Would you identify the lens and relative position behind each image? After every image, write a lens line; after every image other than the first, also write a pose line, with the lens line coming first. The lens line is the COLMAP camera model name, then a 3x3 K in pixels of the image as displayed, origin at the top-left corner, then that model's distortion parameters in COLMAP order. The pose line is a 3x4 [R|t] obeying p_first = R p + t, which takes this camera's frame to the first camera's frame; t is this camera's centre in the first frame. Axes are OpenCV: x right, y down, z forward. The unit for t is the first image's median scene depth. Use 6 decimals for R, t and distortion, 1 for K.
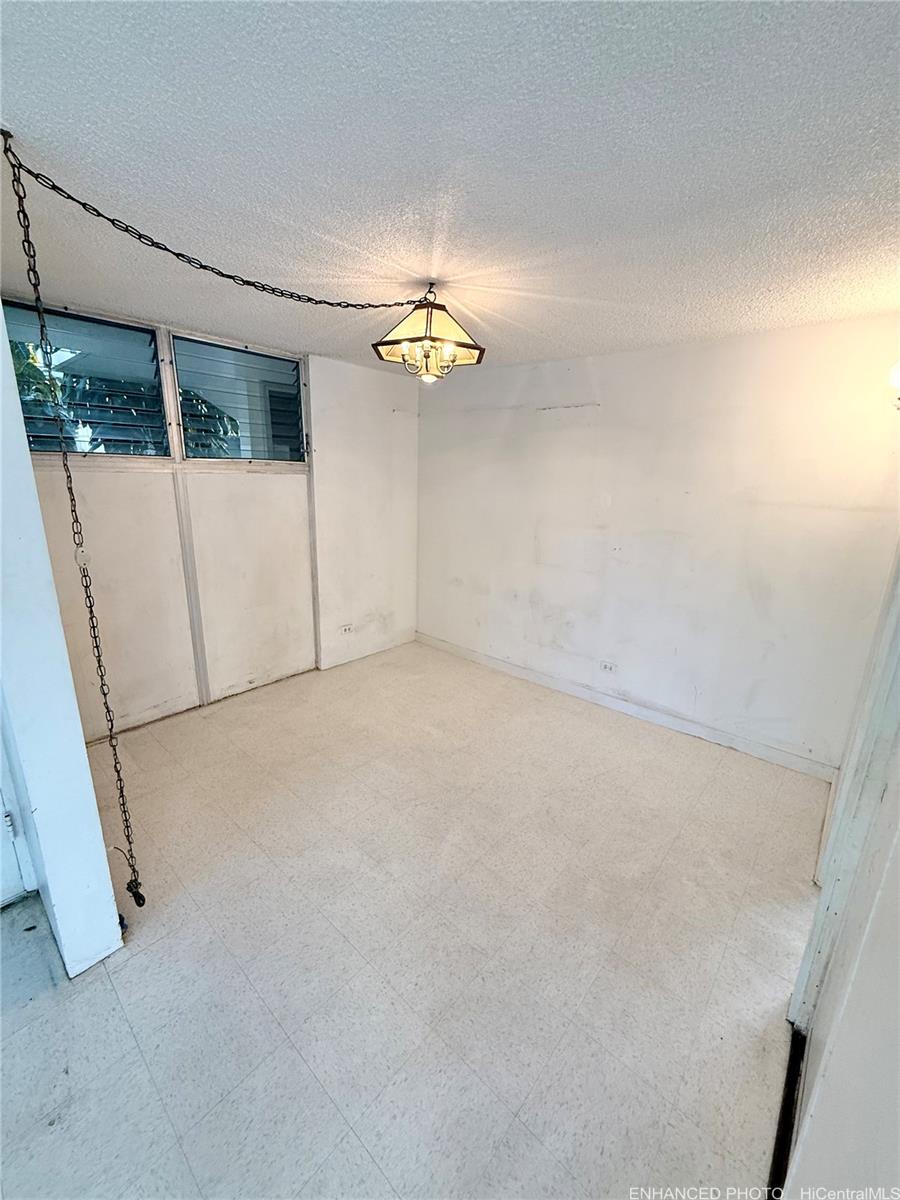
lens RADIAL K [[477.5, 0, 450.0], [0, 477.5, 600.0], [0, 0, 1]] dist [-0.000058, 0.000169]
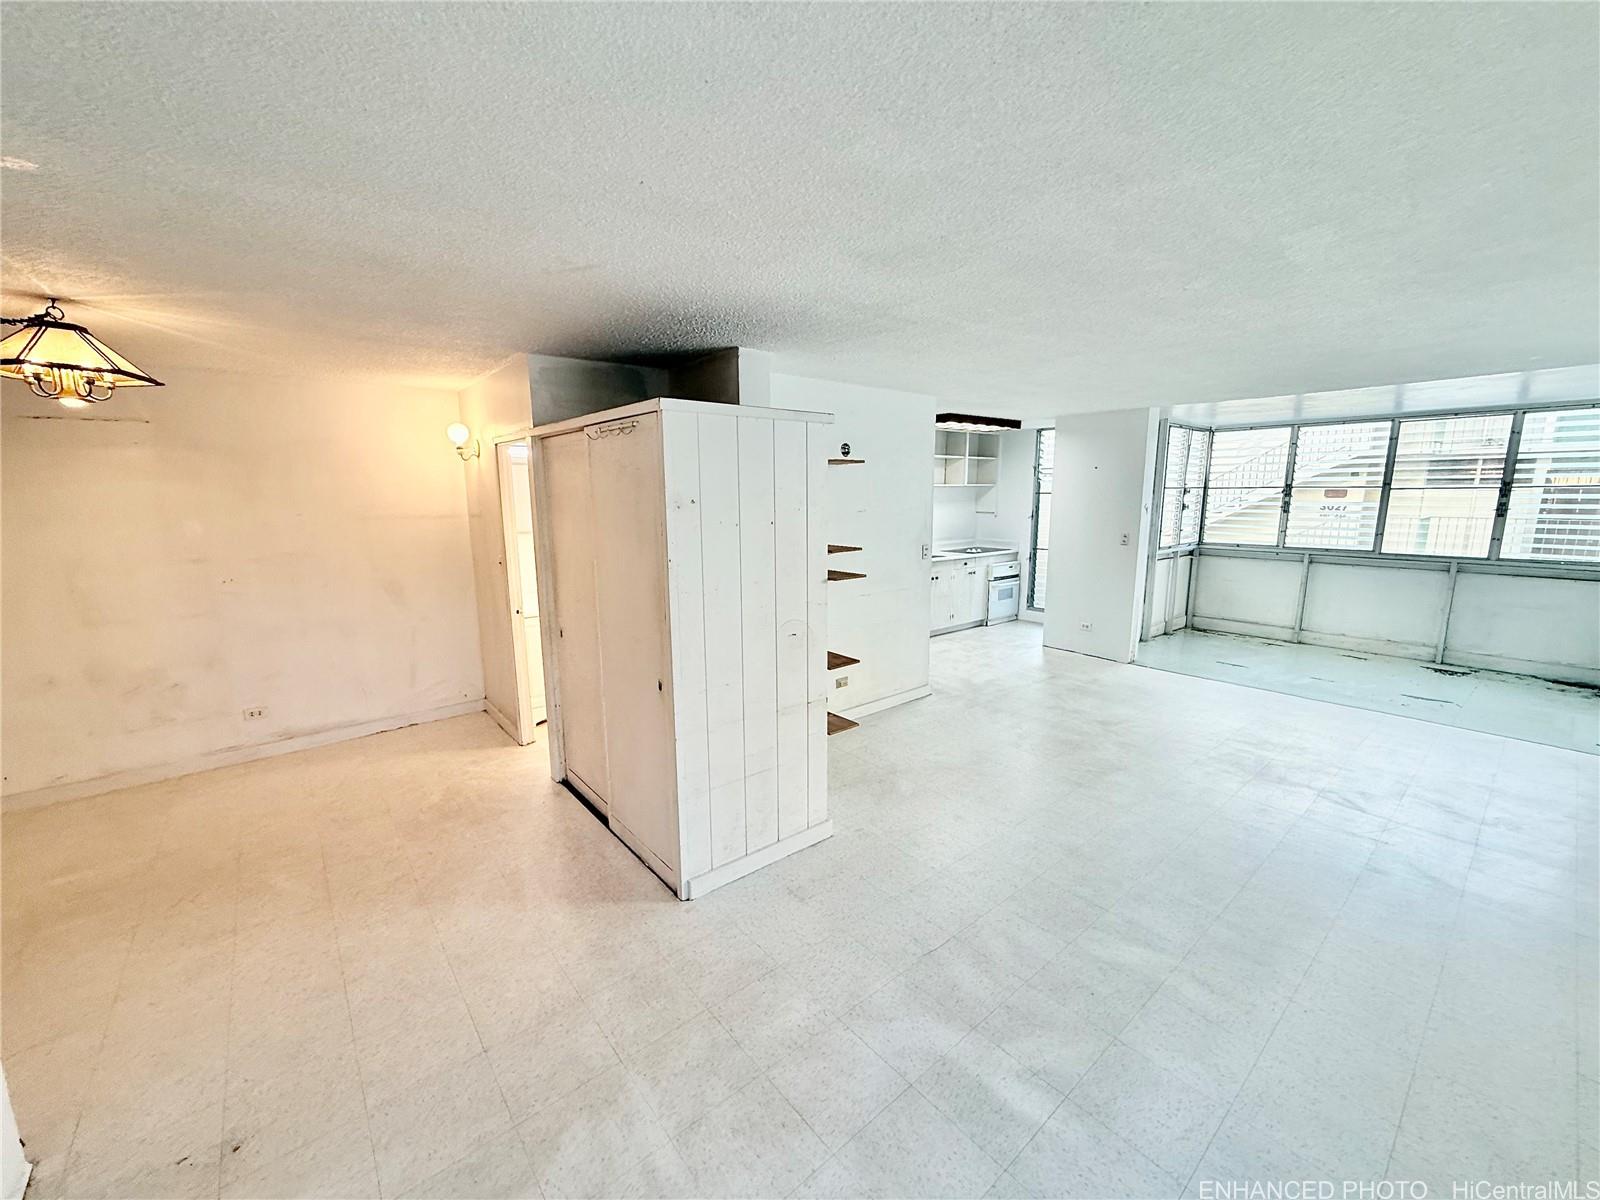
lens RADIAL K [[636.6, 0, 793.6], [0, 636.6, 599.7], [0, 0, 1]] dist [-0.000058, 0.000169]
pose [[0.161314, -0.197454, 0.966949, -0.707742], [0.270694, 0.951057, 0.149050, 0.039796], [-0.949054, 0.237703, 0.206868, -0.282140]]
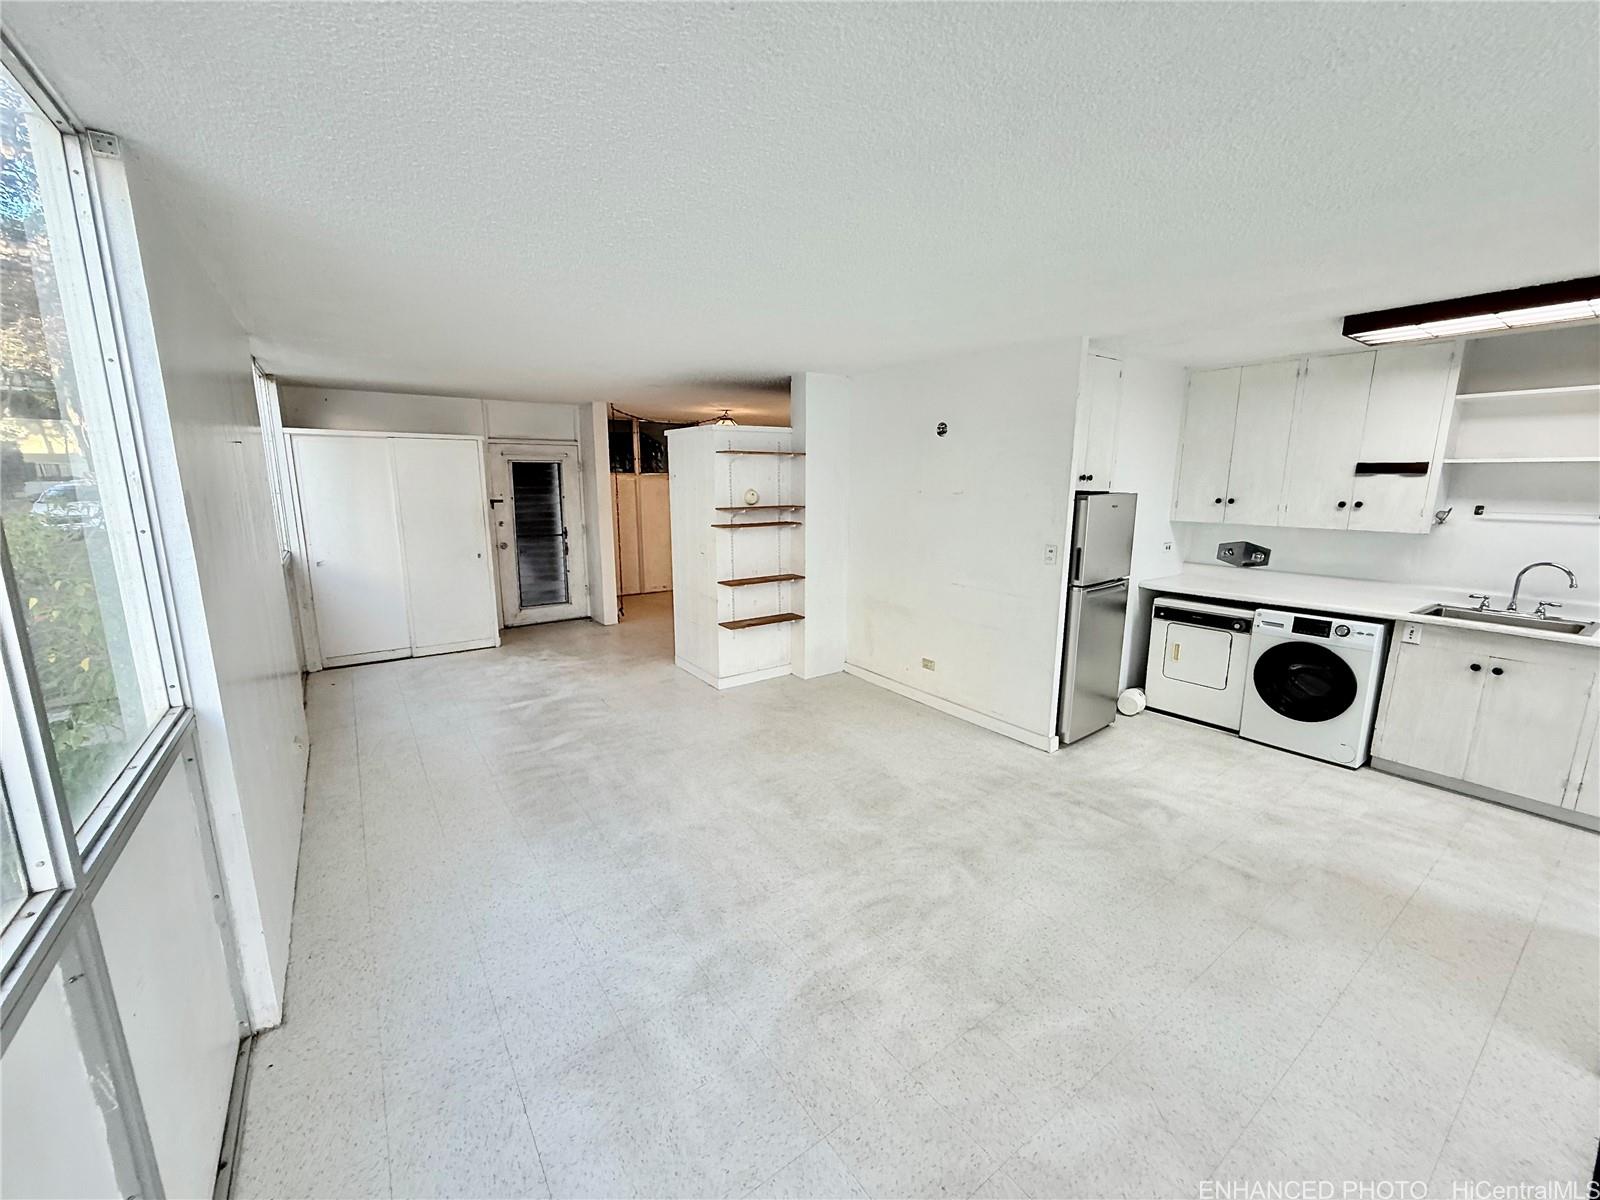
lens RADIAL K [[636.6, 0, 793.6], [0, 636.6, 599.7], [0, 0, 1]] dist [-0.000058, 0.000169]
pose [[0.971509, 0.018066, -0.236313, 0.832449], [-0.036421, 0.996627, -0.073541, 0.468405], [0.234187, 0.080053, 0.968890, -1.627504]]
